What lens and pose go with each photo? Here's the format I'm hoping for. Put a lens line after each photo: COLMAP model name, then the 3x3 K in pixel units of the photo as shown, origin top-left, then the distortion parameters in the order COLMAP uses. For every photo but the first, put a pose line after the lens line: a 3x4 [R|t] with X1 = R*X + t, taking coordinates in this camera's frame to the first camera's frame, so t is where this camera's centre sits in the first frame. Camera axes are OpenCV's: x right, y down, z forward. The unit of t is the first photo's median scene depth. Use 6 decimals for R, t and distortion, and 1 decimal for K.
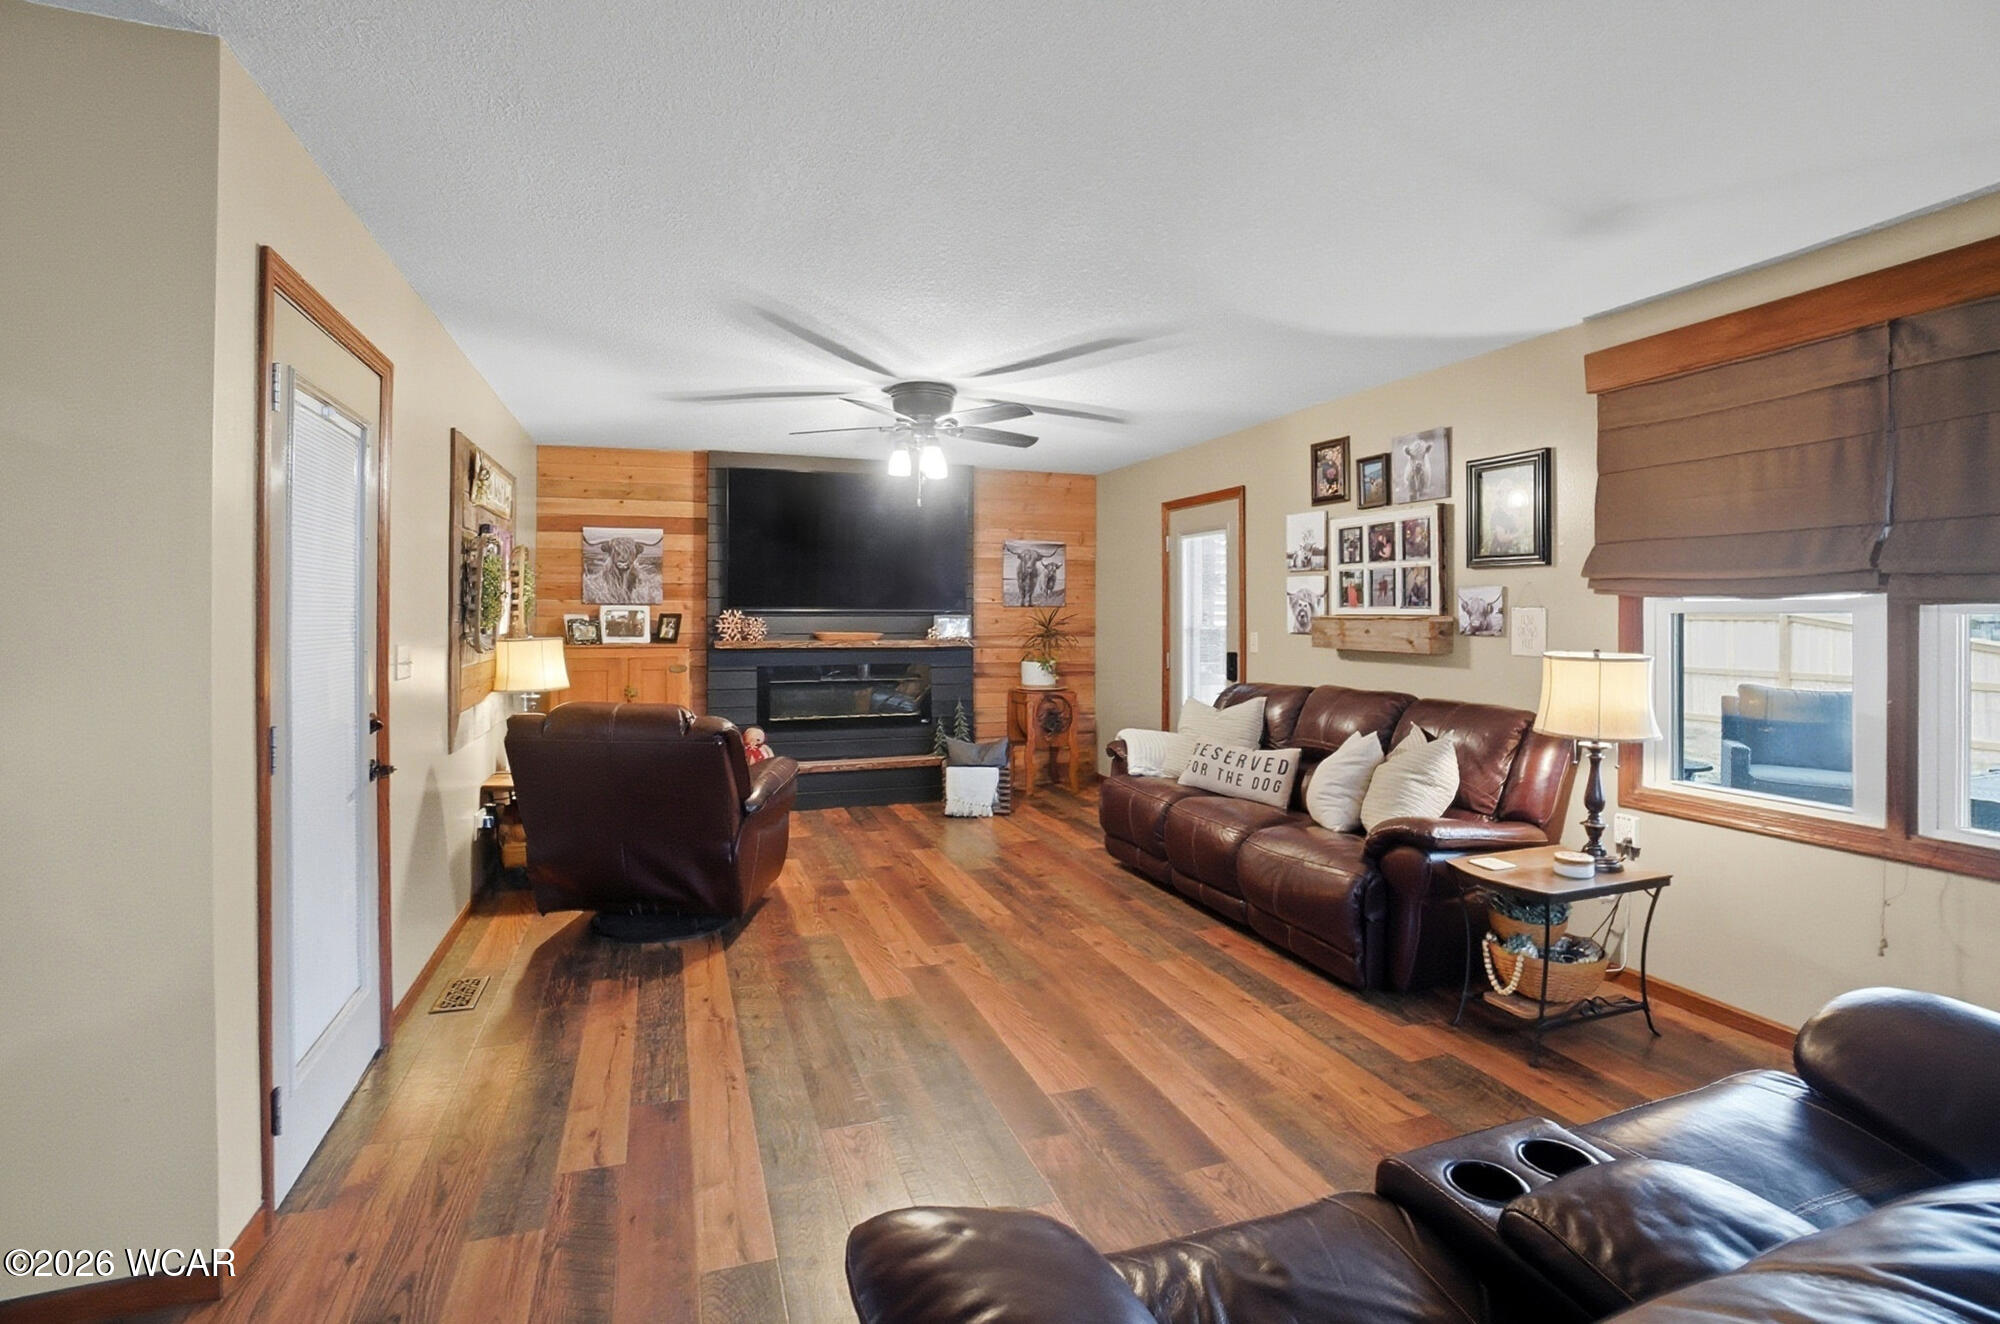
lens RADIAL K [[893.3, 0, 940.8], [0, 893.3, 608.0], [0, 0, 1]] dist [-0.026889, 0.002152]
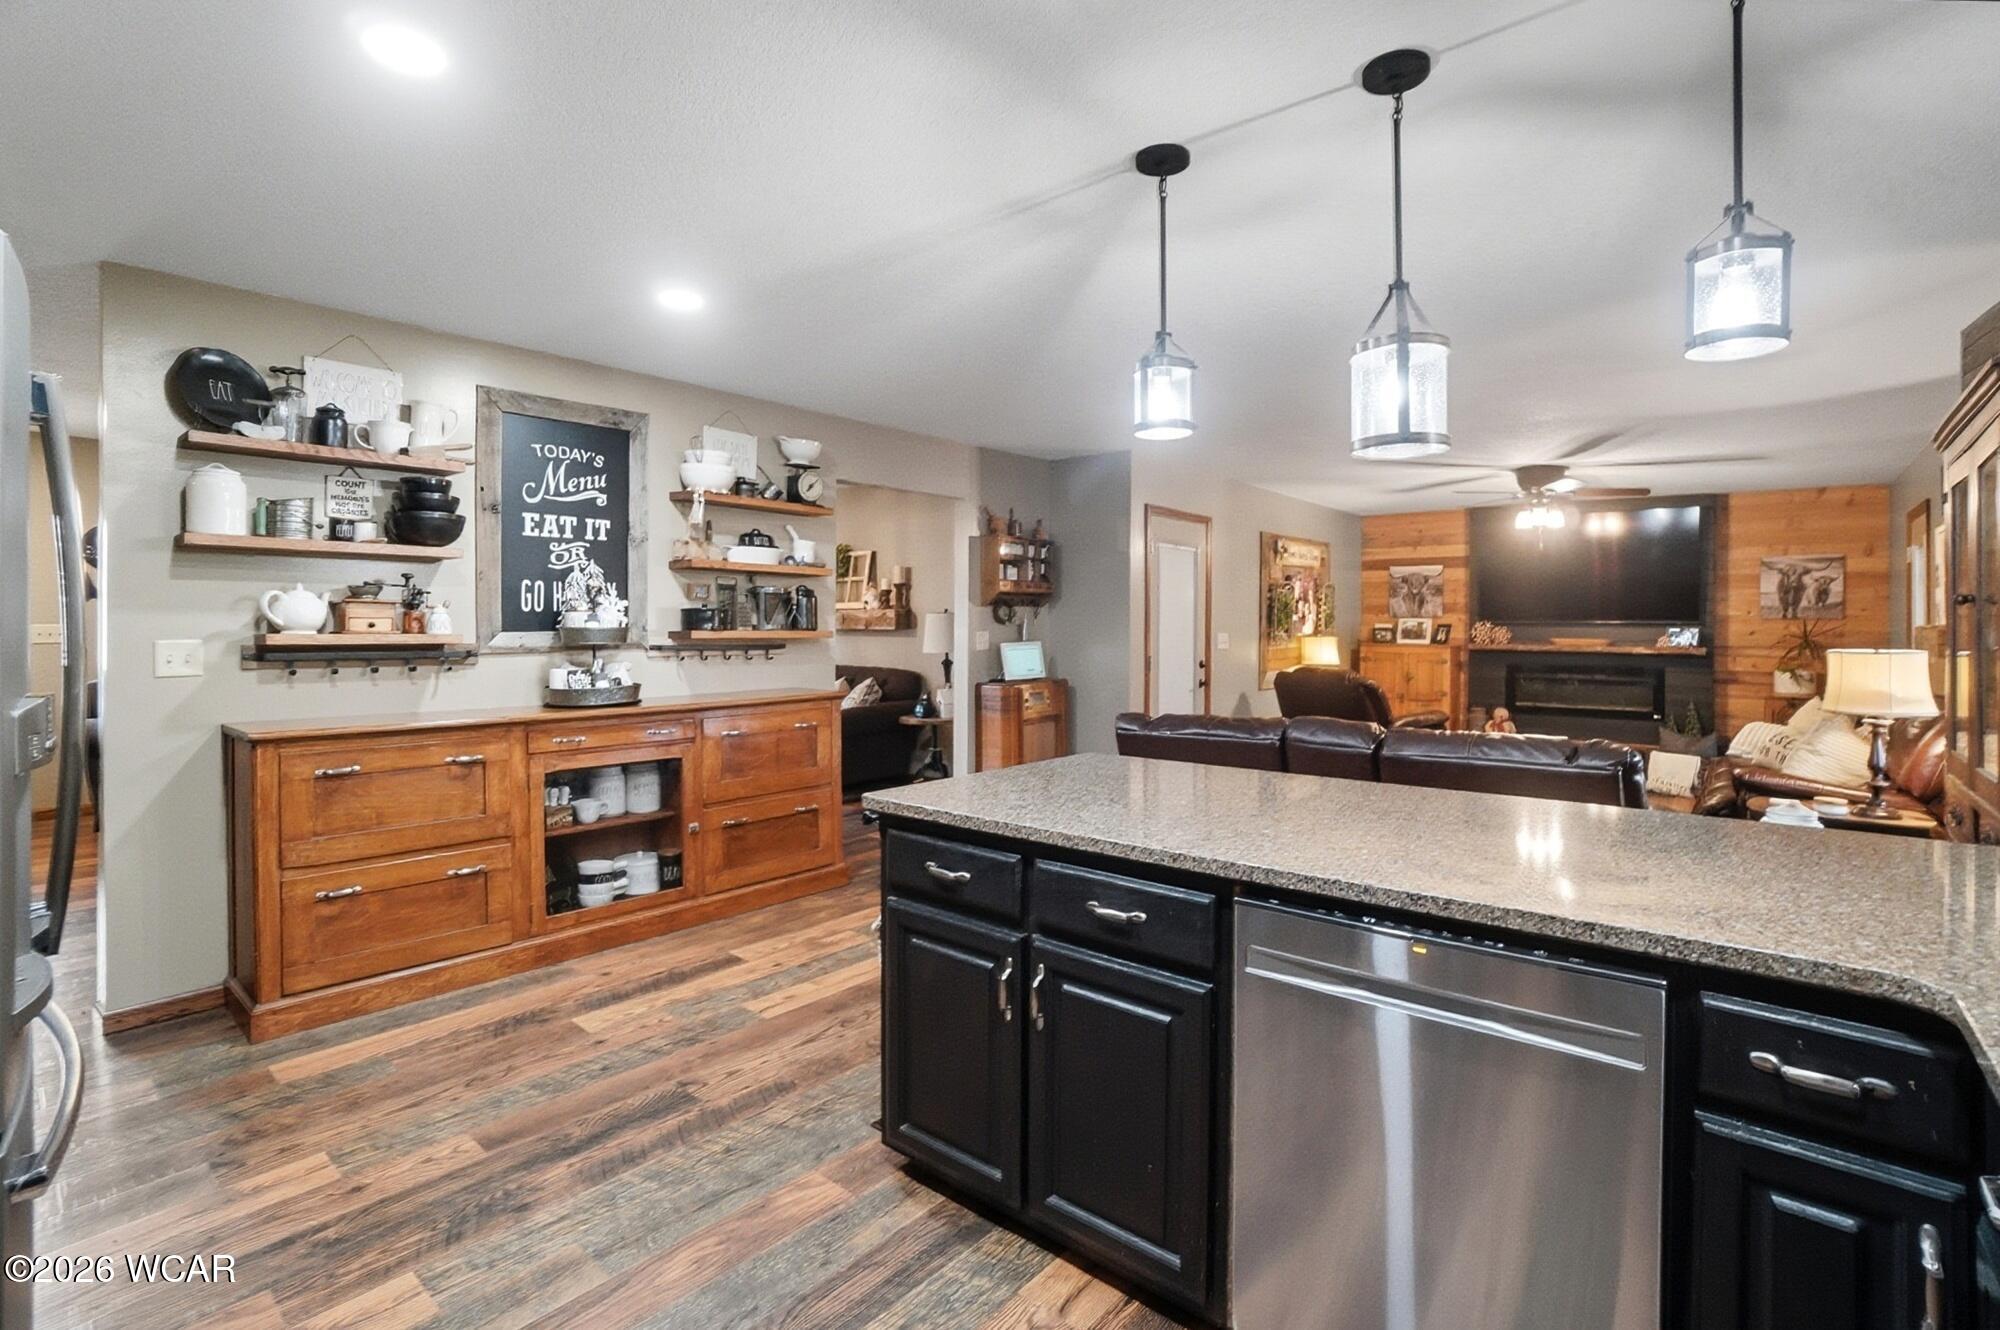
lens RADIAL K [[893.3, 0, 998.3], [0, 893.3, 624.4], [0, 0, 1]] dist [-0.026889, 0.002152]
pose [[0.521911, 0.003477, -0.852993, 0.789899], [-0.003836, 0.999991, 0.001729, 0.010388], [0.852991, 0.002370, 0.521920, -0.526455]]
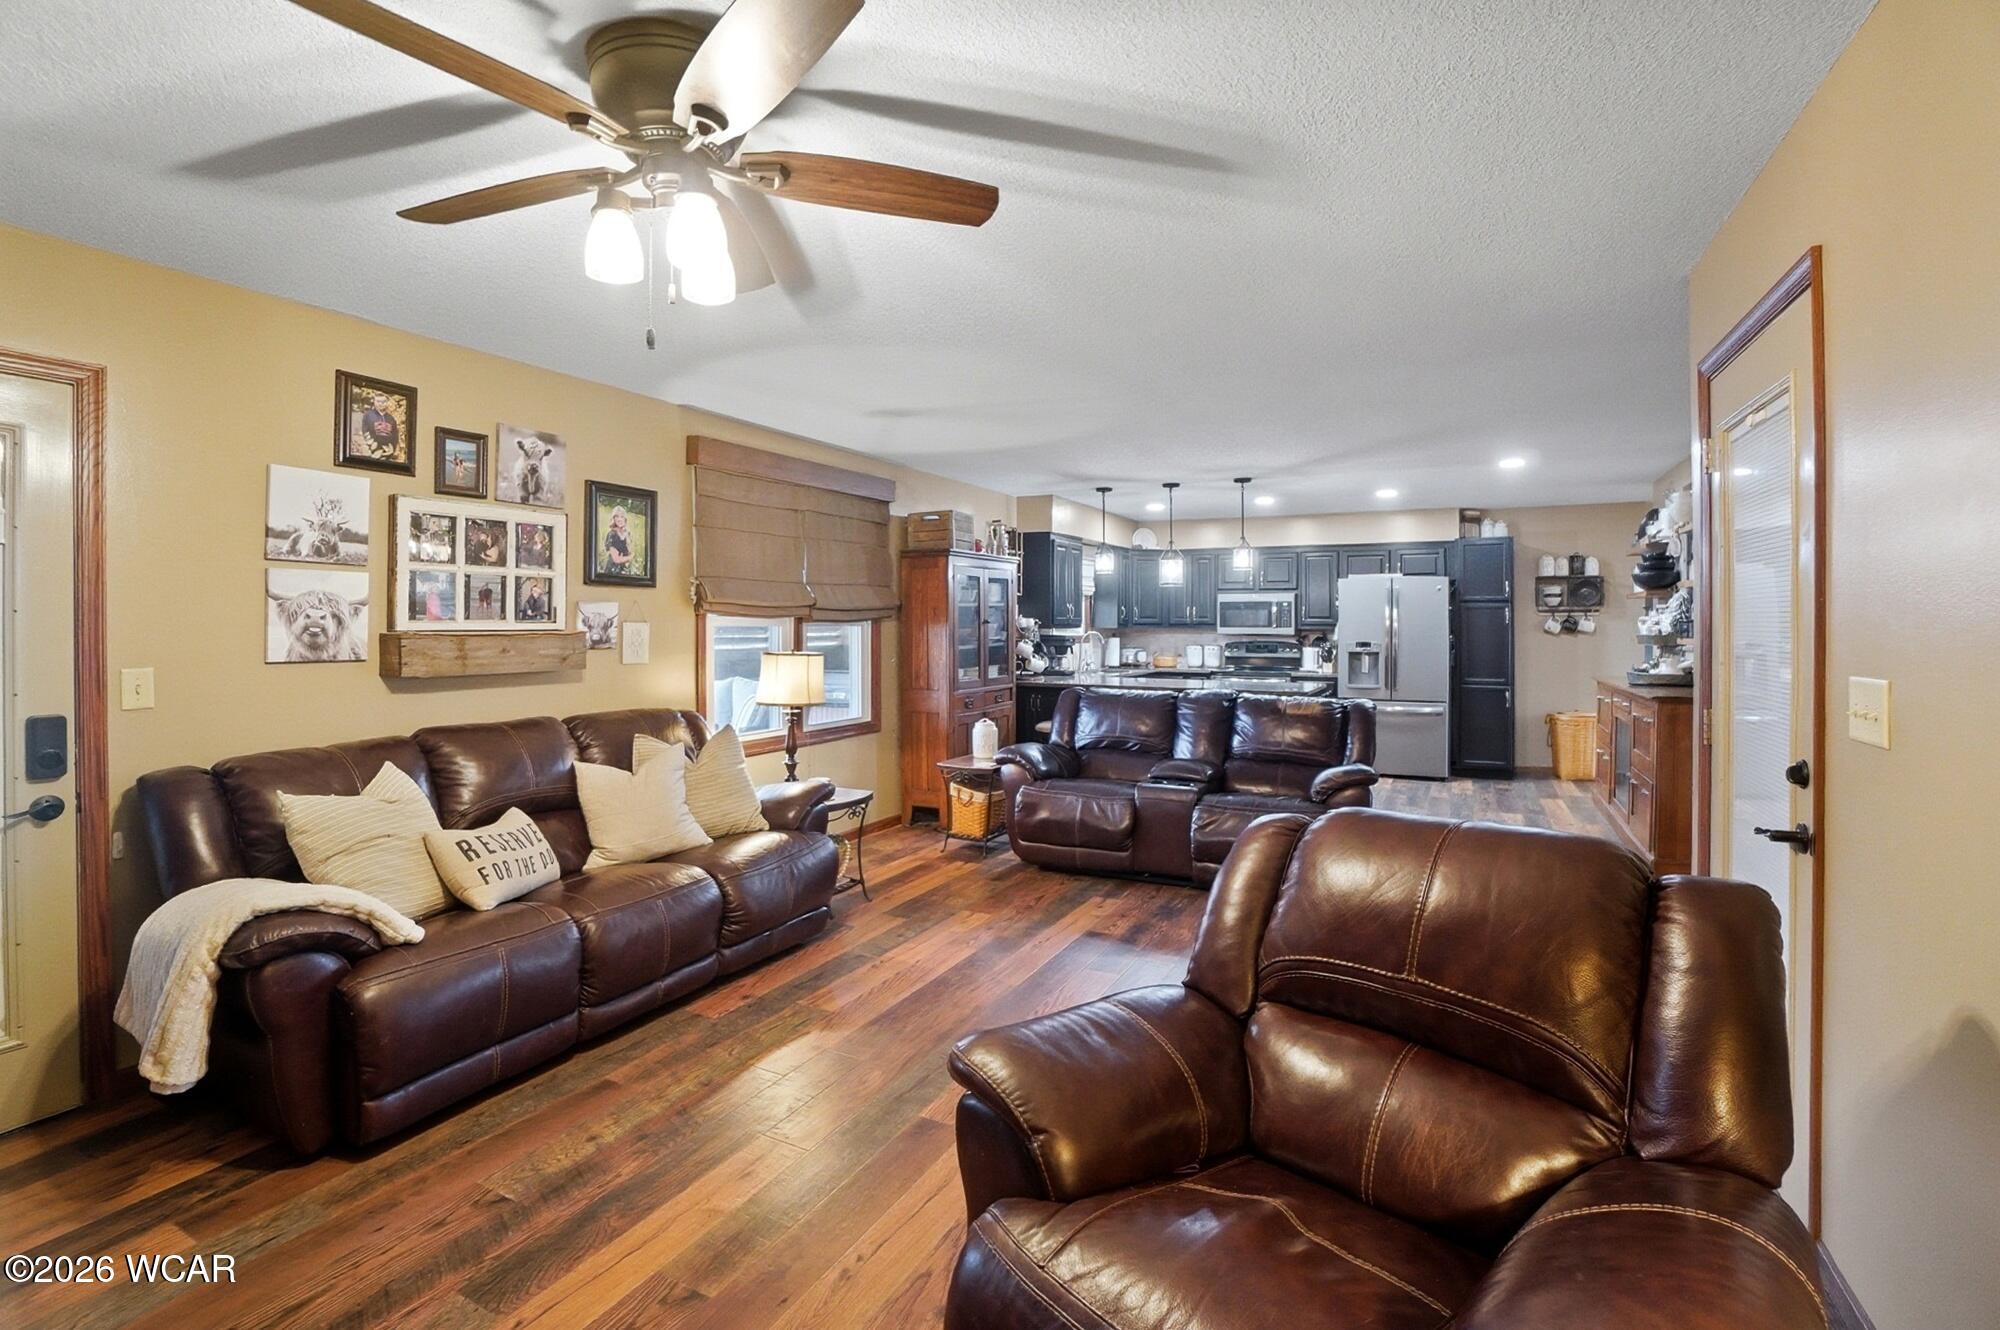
lens RADIAL K [[893.3, 0, 1018.9], [0, 893.3, 623.3], [0, 0, 1]] dist [-0.026889, 0.002152]
pose [[-0.716293, 0.003182, 0.697793, -0.402045], [0.000696, 0.999992, -0.003846, 0.004488], [-0.697800, -0.002269, -0.716289, 1.154316]]
